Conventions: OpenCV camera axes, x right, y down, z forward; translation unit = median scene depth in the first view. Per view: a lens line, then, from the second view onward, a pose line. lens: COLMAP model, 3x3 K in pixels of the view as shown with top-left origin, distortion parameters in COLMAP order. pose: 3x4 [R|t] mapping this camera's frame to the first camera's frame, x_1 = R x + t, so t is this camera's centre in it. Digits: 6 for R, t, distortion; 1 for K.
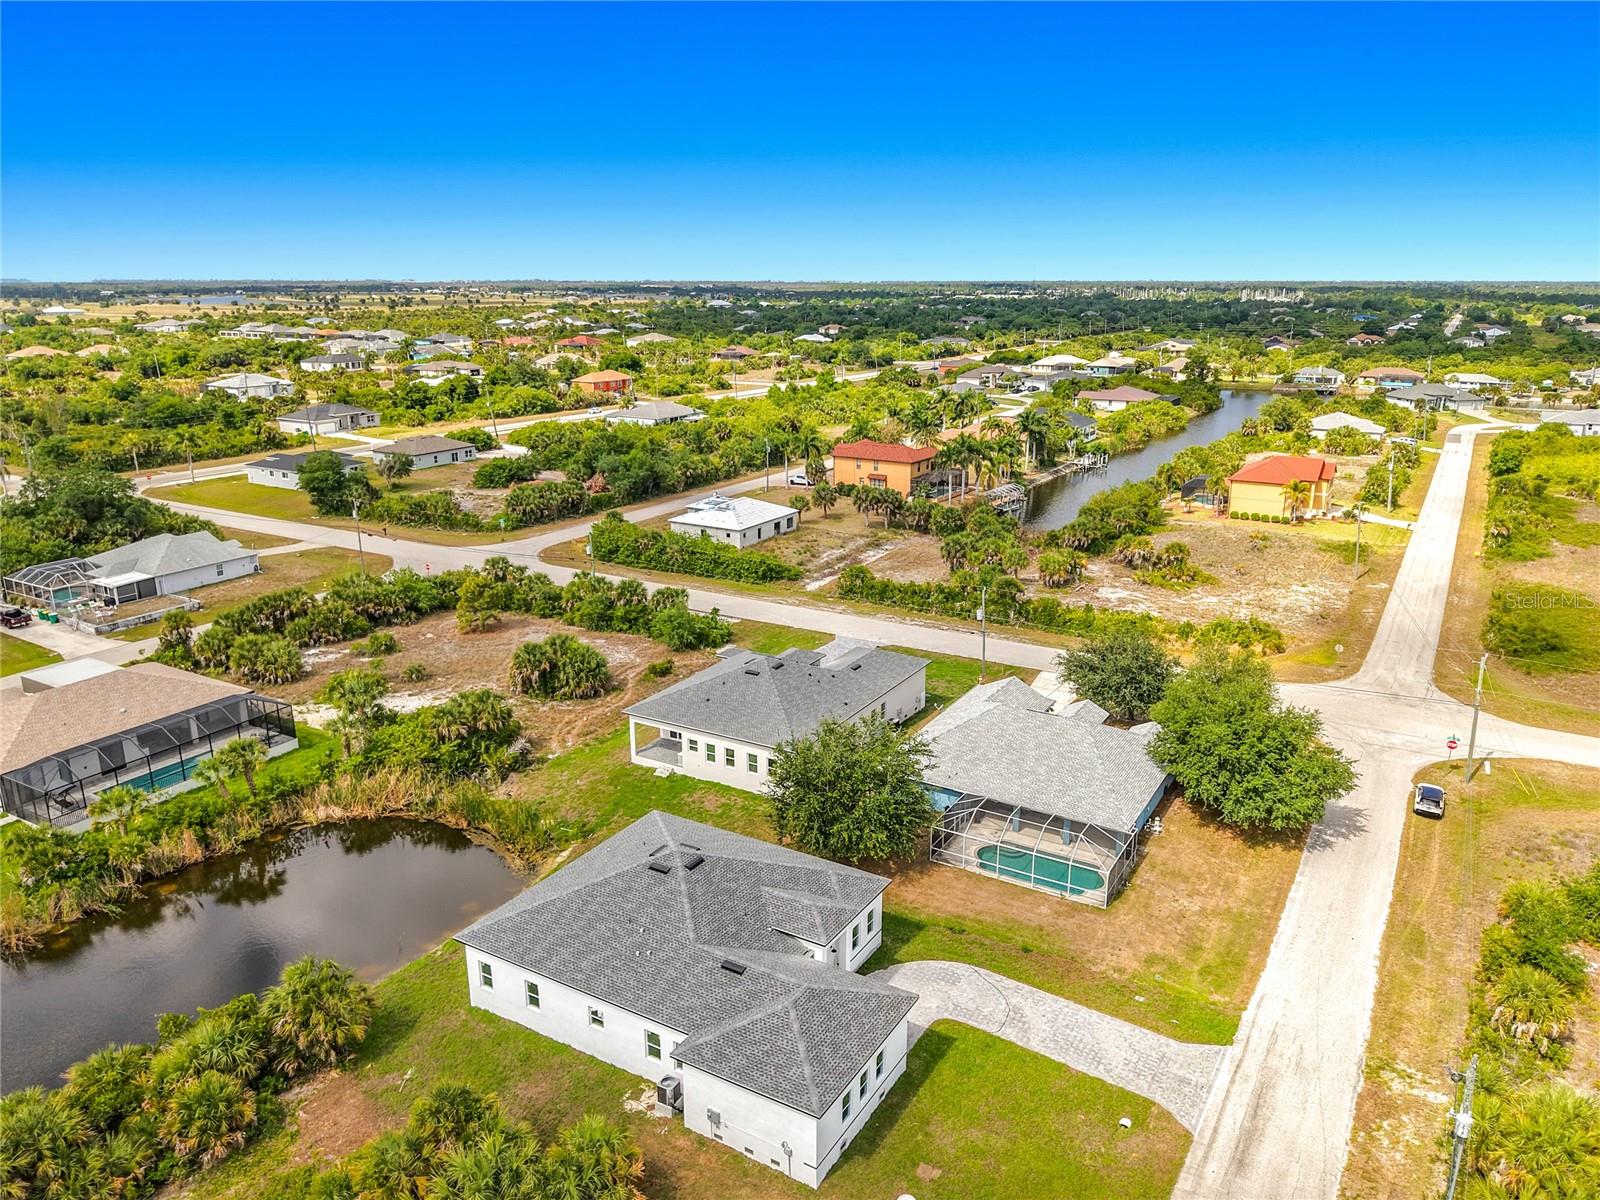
lens RADIAL K [[1107.5, 0, 845.3], [0, 1107.5, 593.6], [0, 0, 1]] dist [0.084213, -0.137096]
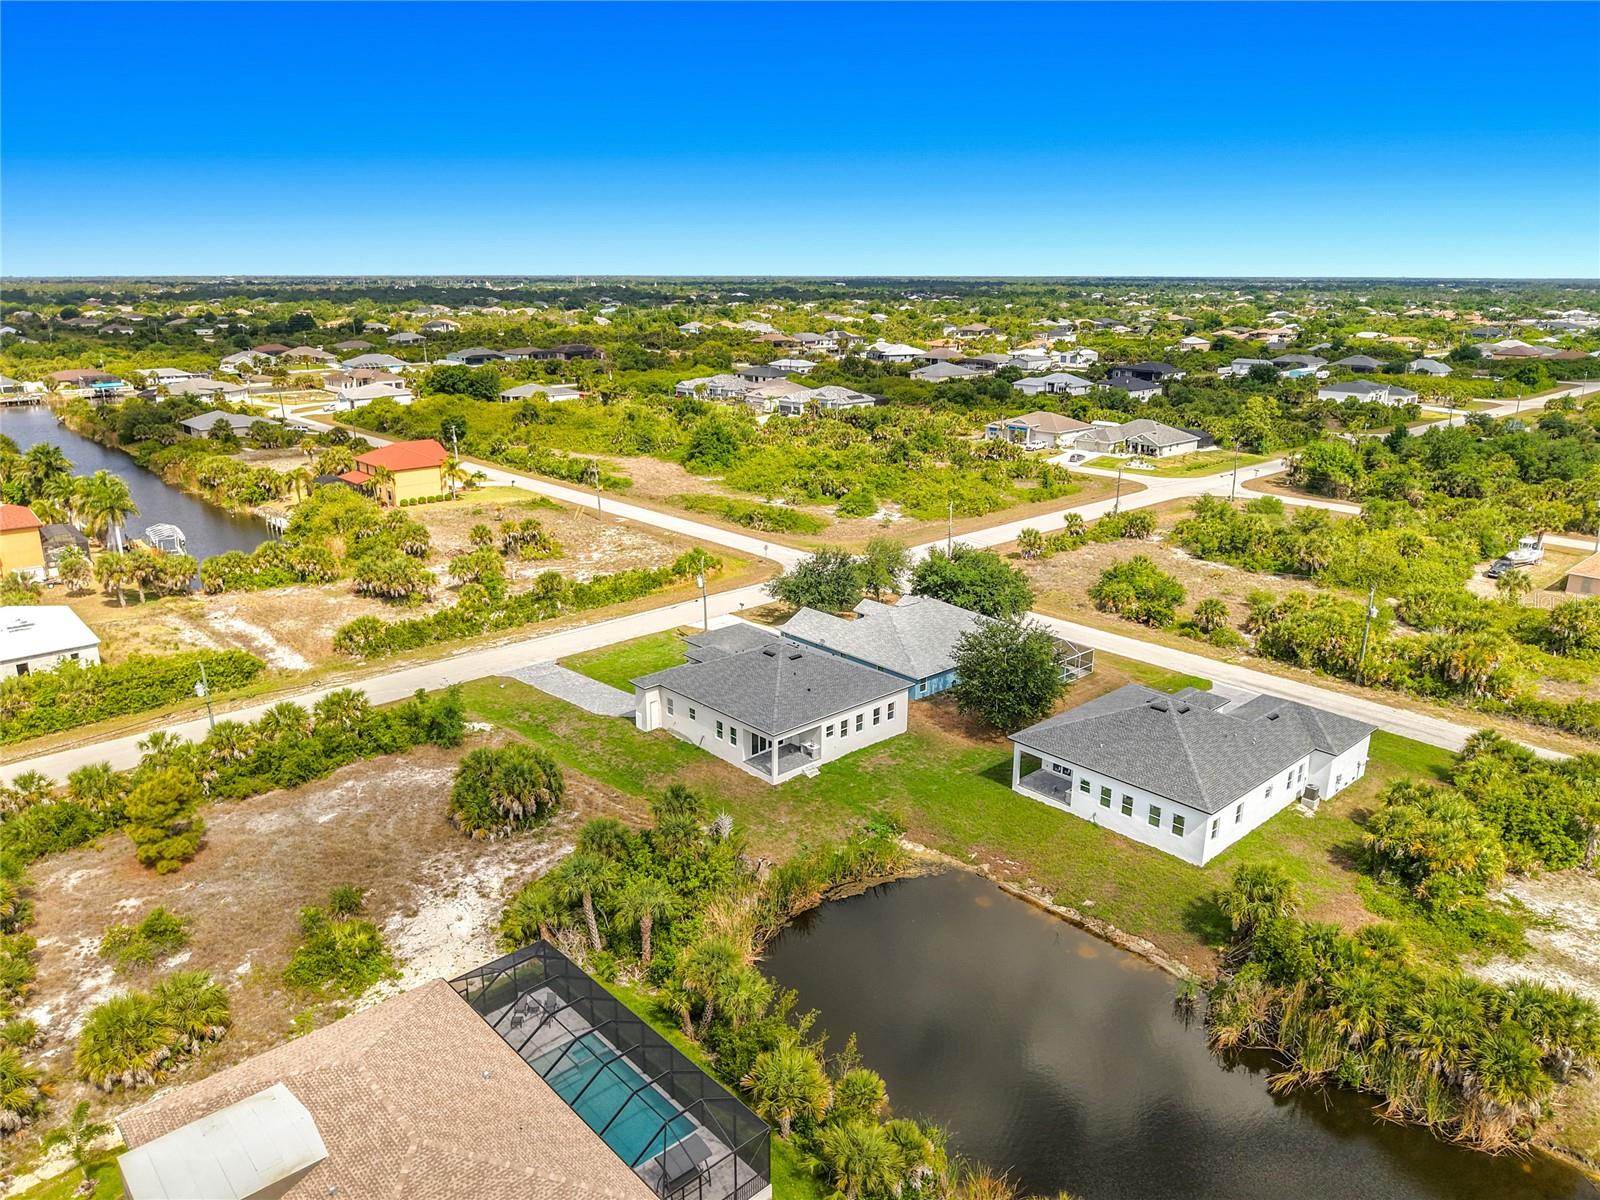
lens RADIAL K [[1099.1, 0, 796.2], [0, 1099.1, 561.0], [0, 0, 1]] dist [0.050597, -0.082729]
pose [[0.308980, -0.239433, 0.920437, -0.884857], [0.255825, 0.953046, 0.162038, -0.160061], [-0.916016, 0.185404, 0.355725, 0.524682]]
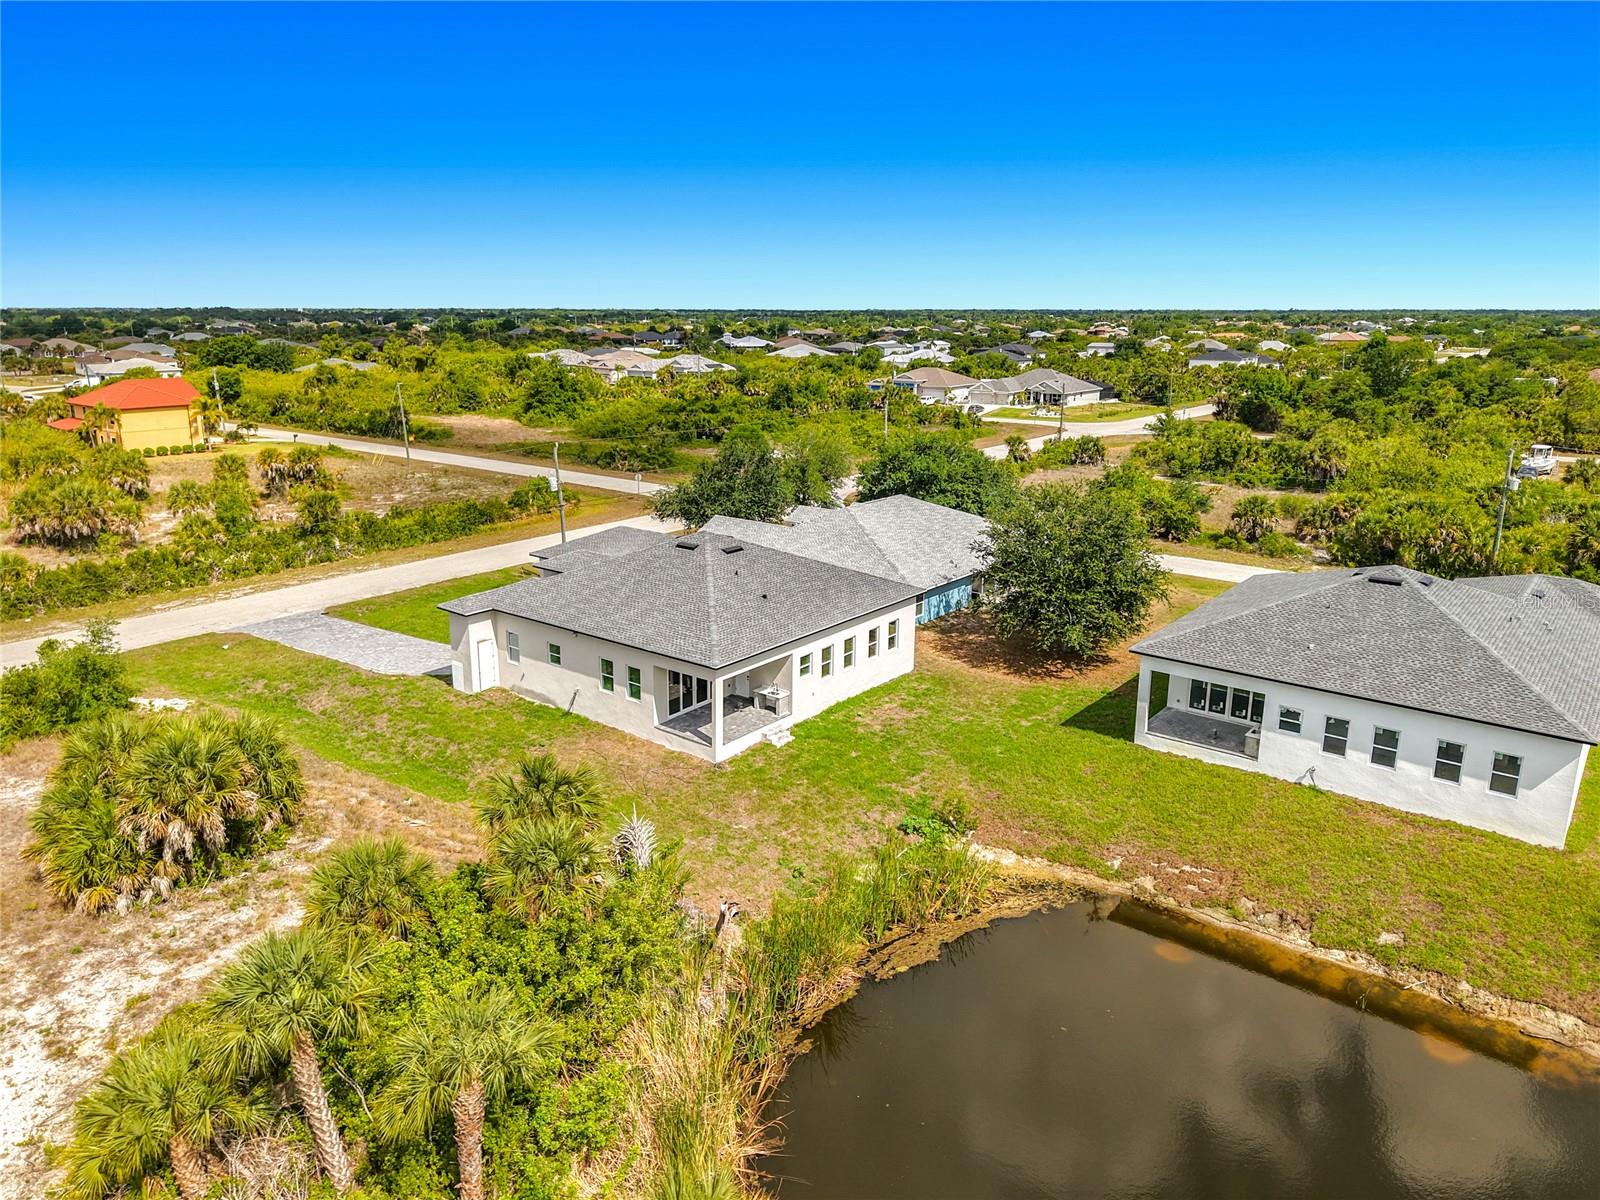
lens RADIAL K [[1090.3, 0, 798.9], [0, 1090.3, 542.5], [0, 0, 1]] dist [0.005342, -0.002658]
pose [[0.159232, -0.207881, 0.965107, -0.571585], [0.267023, 0.950211, 0.160616, -0.016855], [-0.950444, 0.232130, 0.206813, 0.721469]]
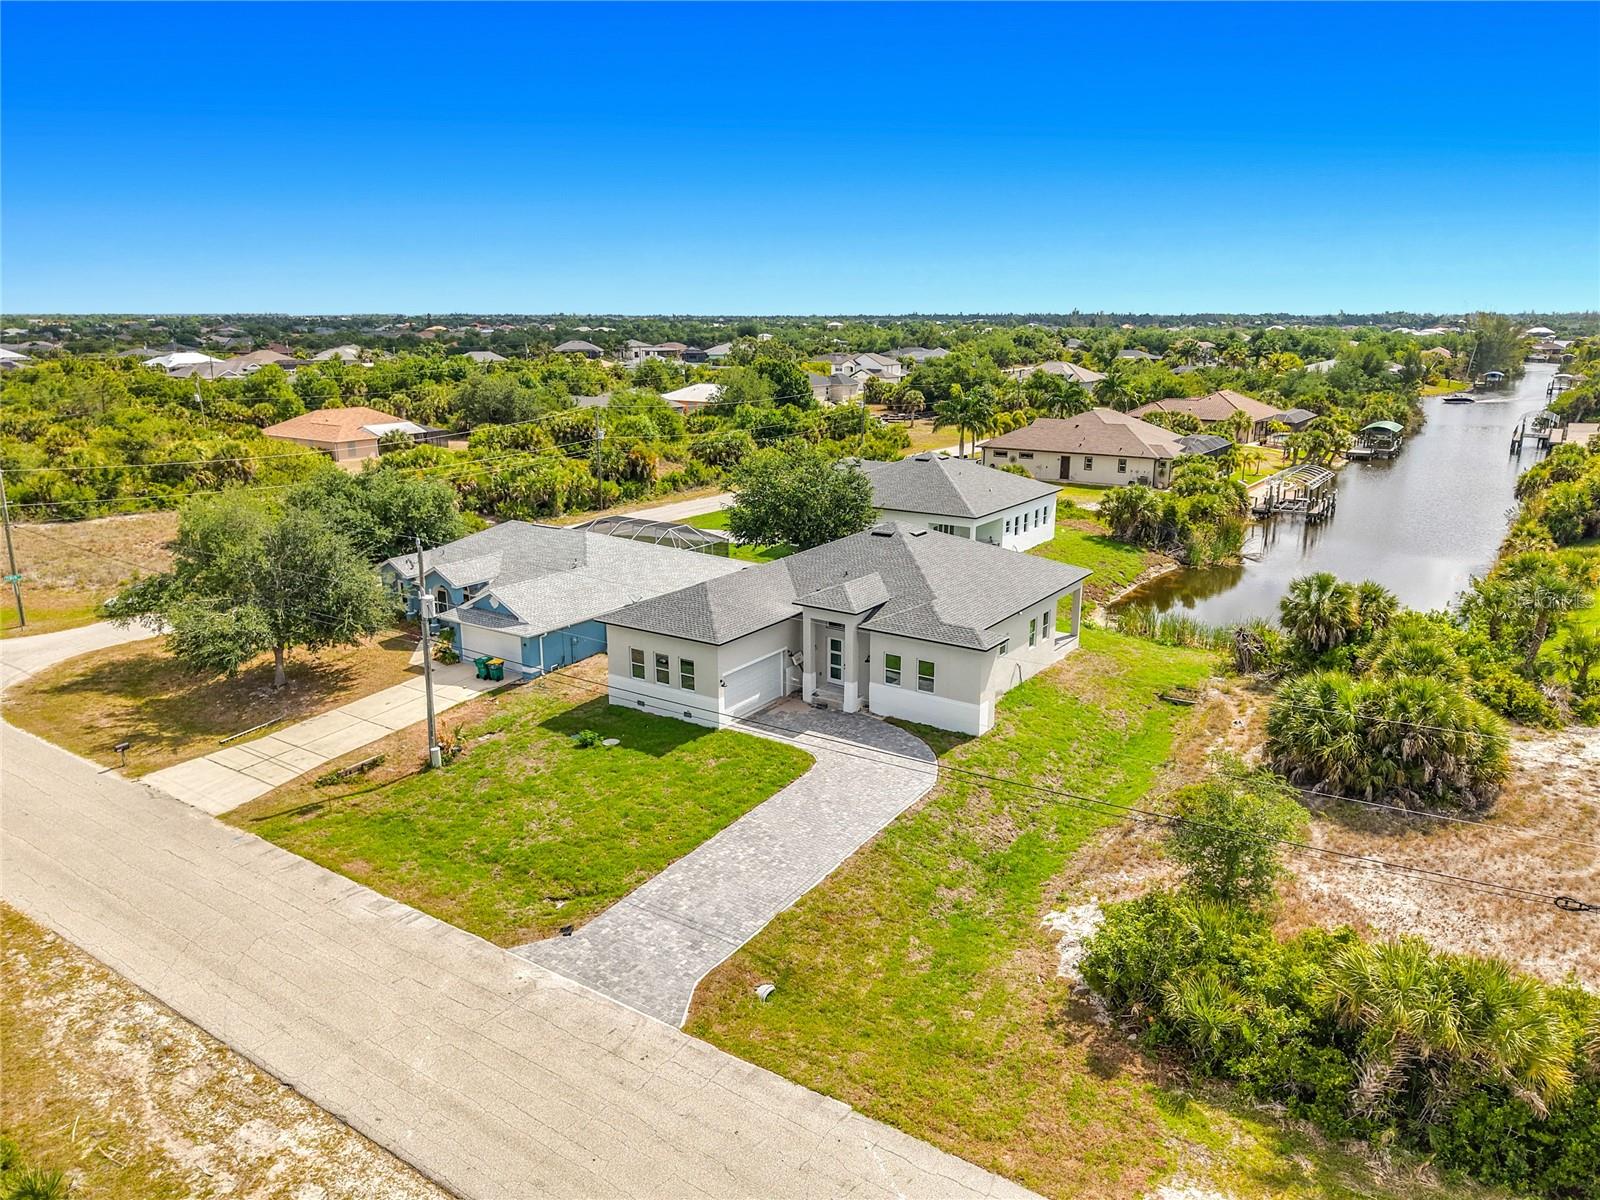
lens RADIAL K [[1113.1, 0, 814.9], [0, 1113.1, 562.3], [0, 0, 1]] dist [0.011106, -0.004386]
pose [[-0.996937, -0.019336, 0.075787, -0.066107], [0.018922, 0.880557, 0.473562, -0.206707], [-0.075891, 0.473545, -0.877494, 1.400132]]
